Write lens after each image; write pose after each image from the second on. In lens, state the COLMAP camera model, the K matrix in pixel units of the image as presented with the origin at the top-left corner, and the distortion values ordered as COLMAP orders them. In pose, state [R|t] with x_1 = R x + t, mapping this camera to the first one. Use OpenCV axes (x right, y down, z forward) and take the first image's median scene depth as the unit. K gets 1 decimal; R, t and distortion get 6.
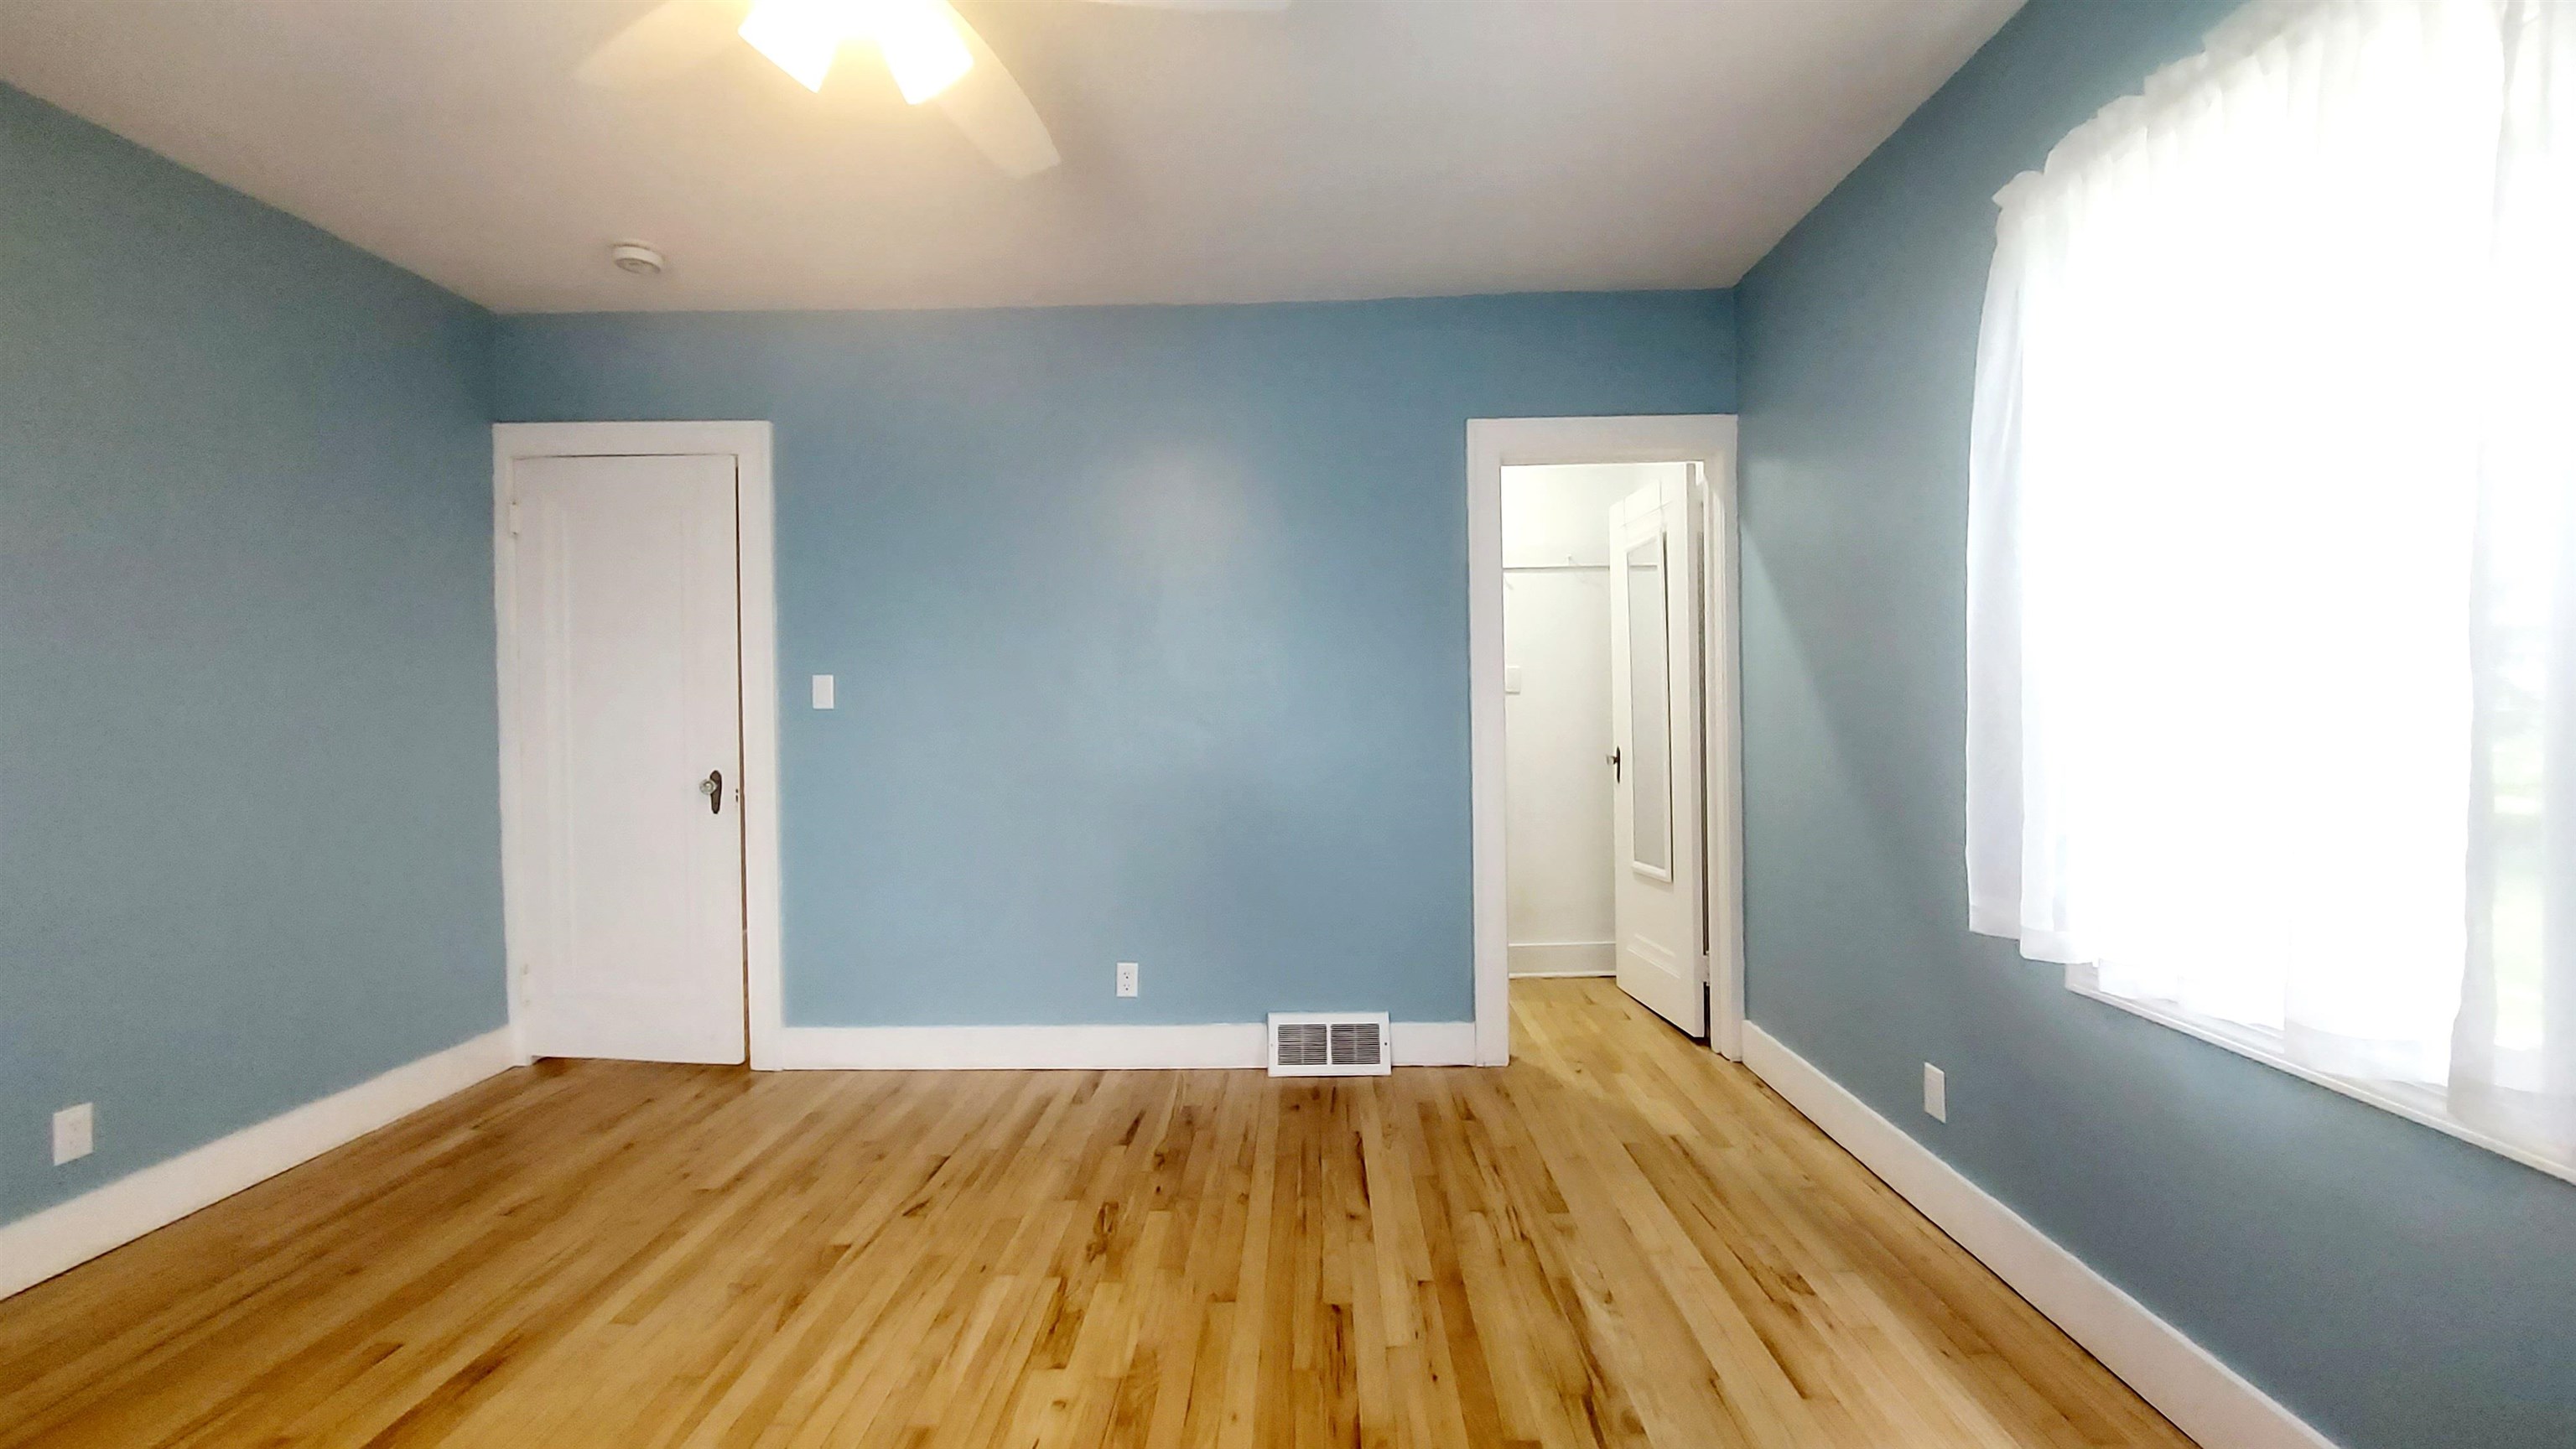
lens RADIAL K [[1032.5, 0, 1292.8], [0, 1032.5, 717.5], [0, 0, 1]] dist [-0.018154, -0.000678]
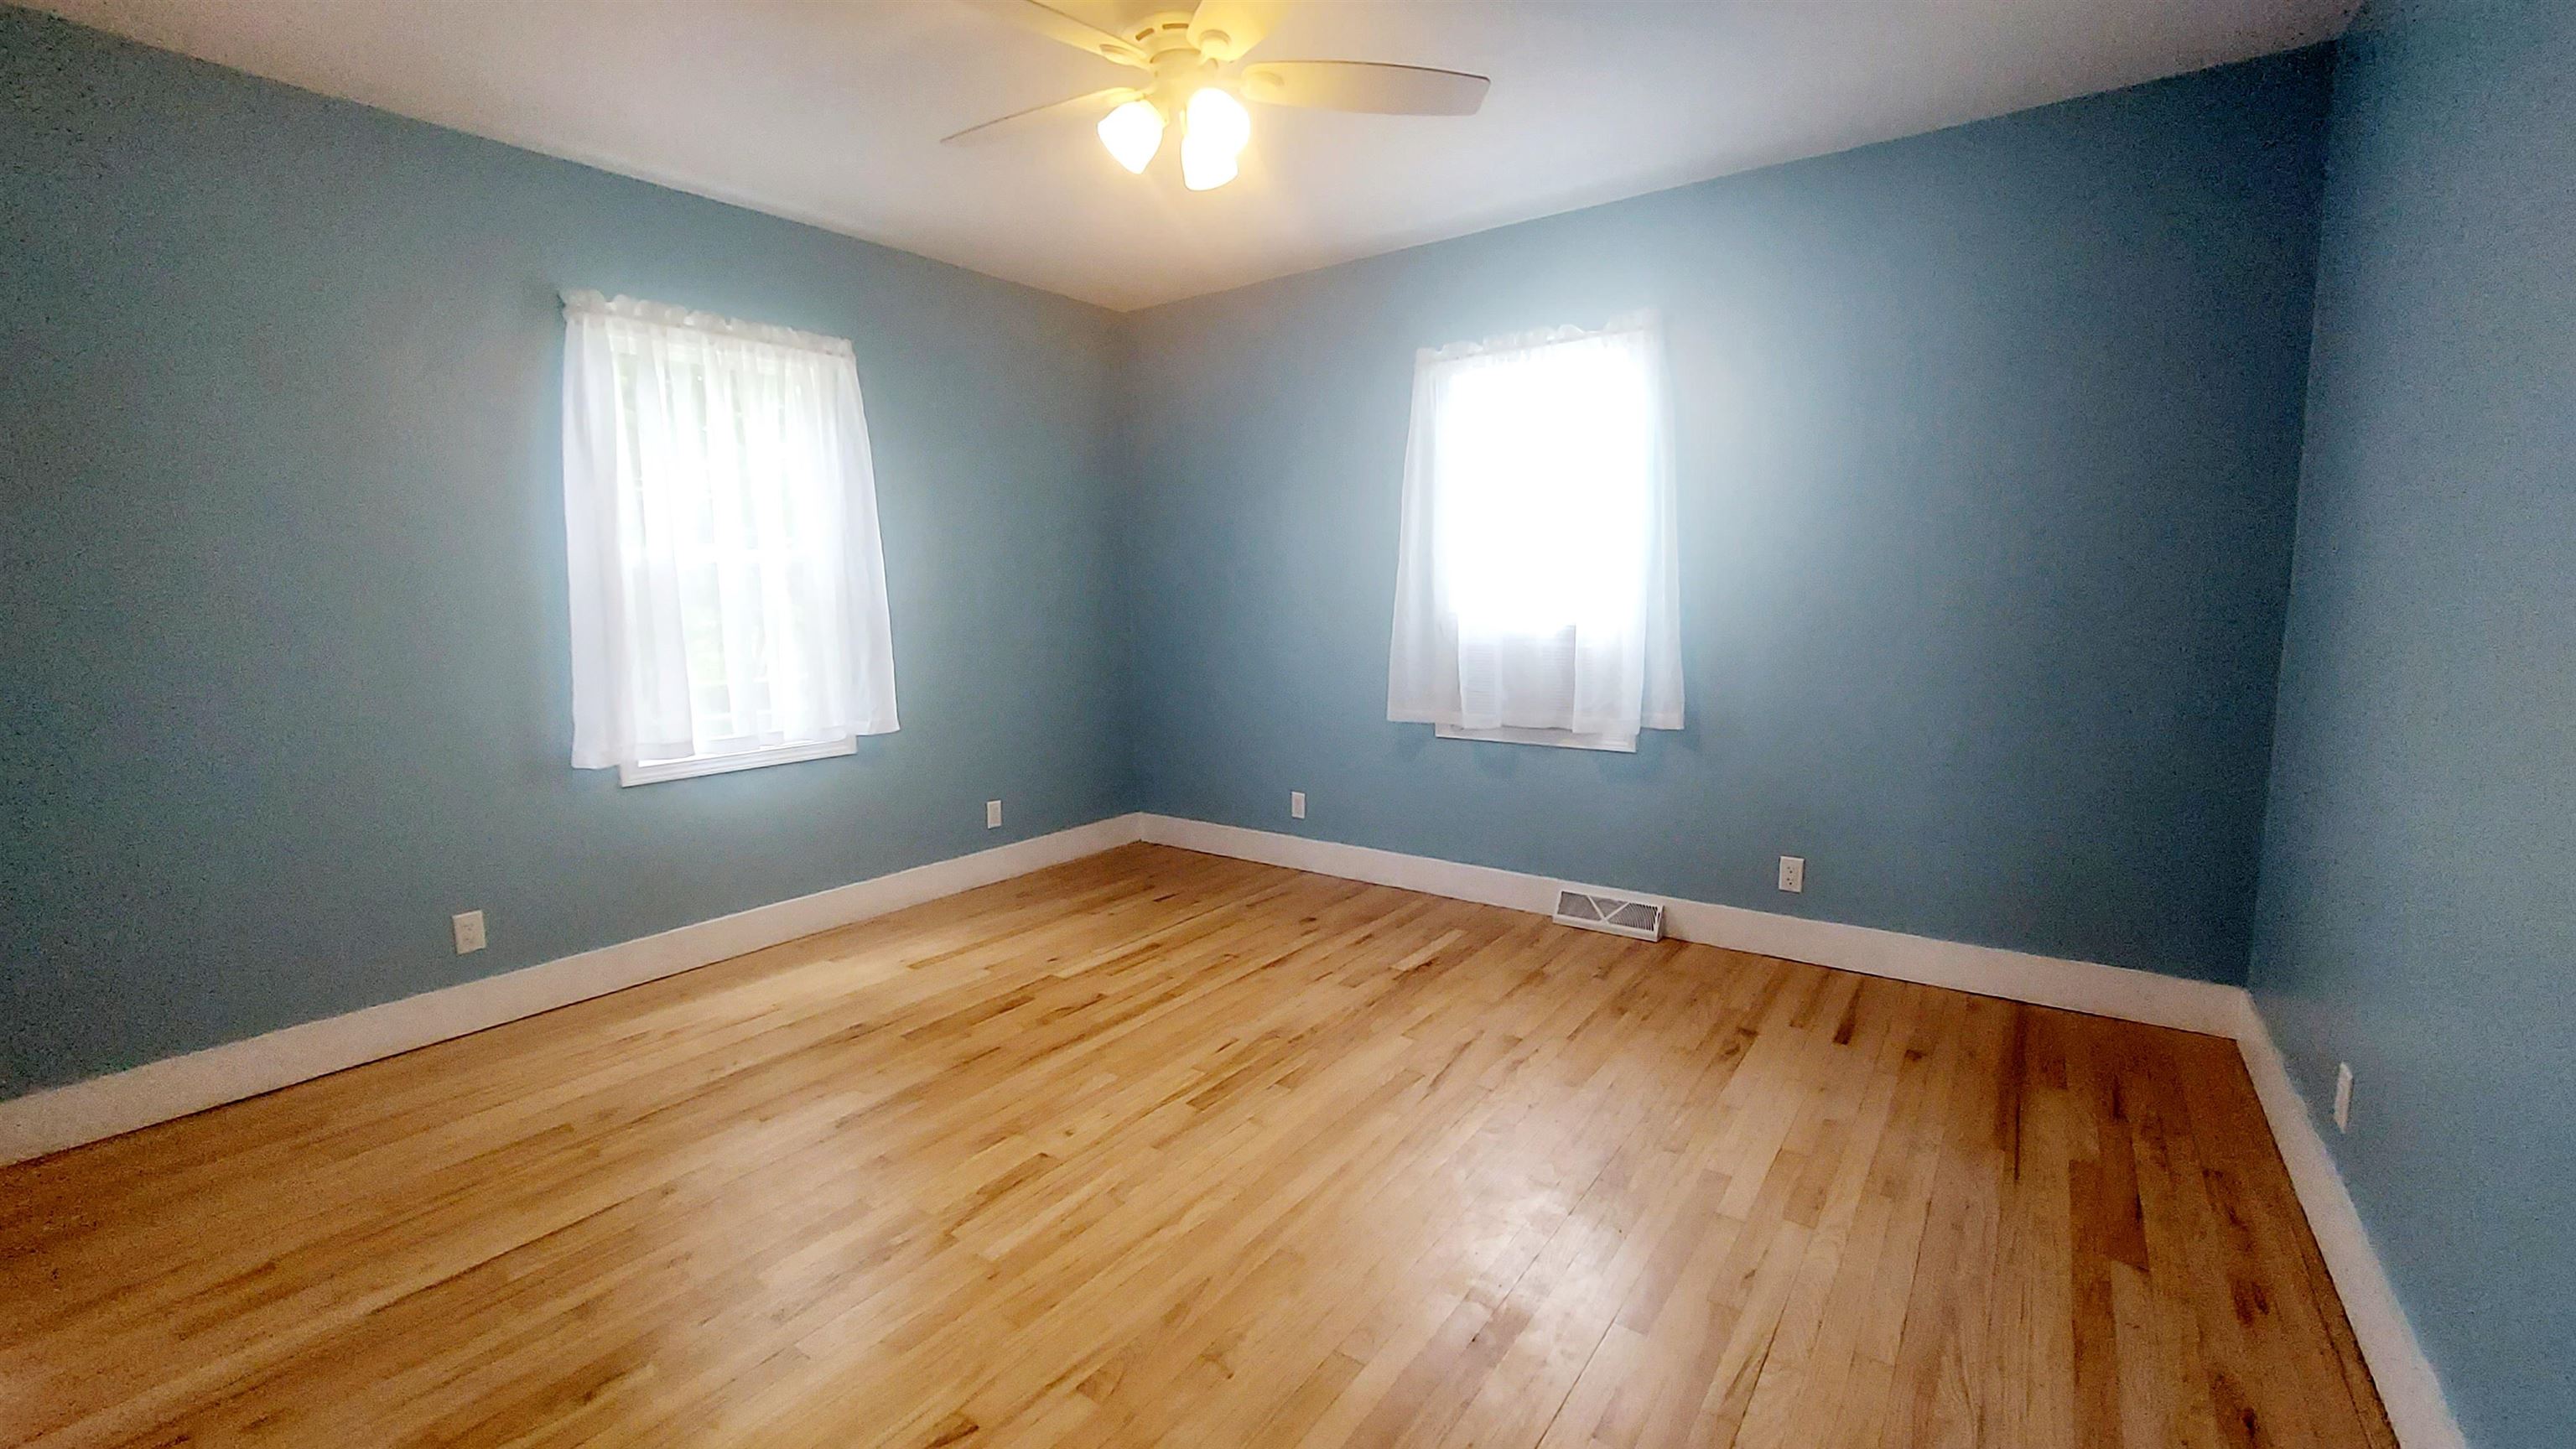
lens RADIAL K [[1032.5, 0, 1289.6], [0, 1032.5, 722.0], [0, 0, 1]] dist [-0.018154, -0.000678]
pose [[-0.815133, -0.053633, 0.576785, -1.057474], [0.035484, 0.989212, 0.142130, -0.039646], [-0.578185, 0.136322, -0.804436, 1.607936]]
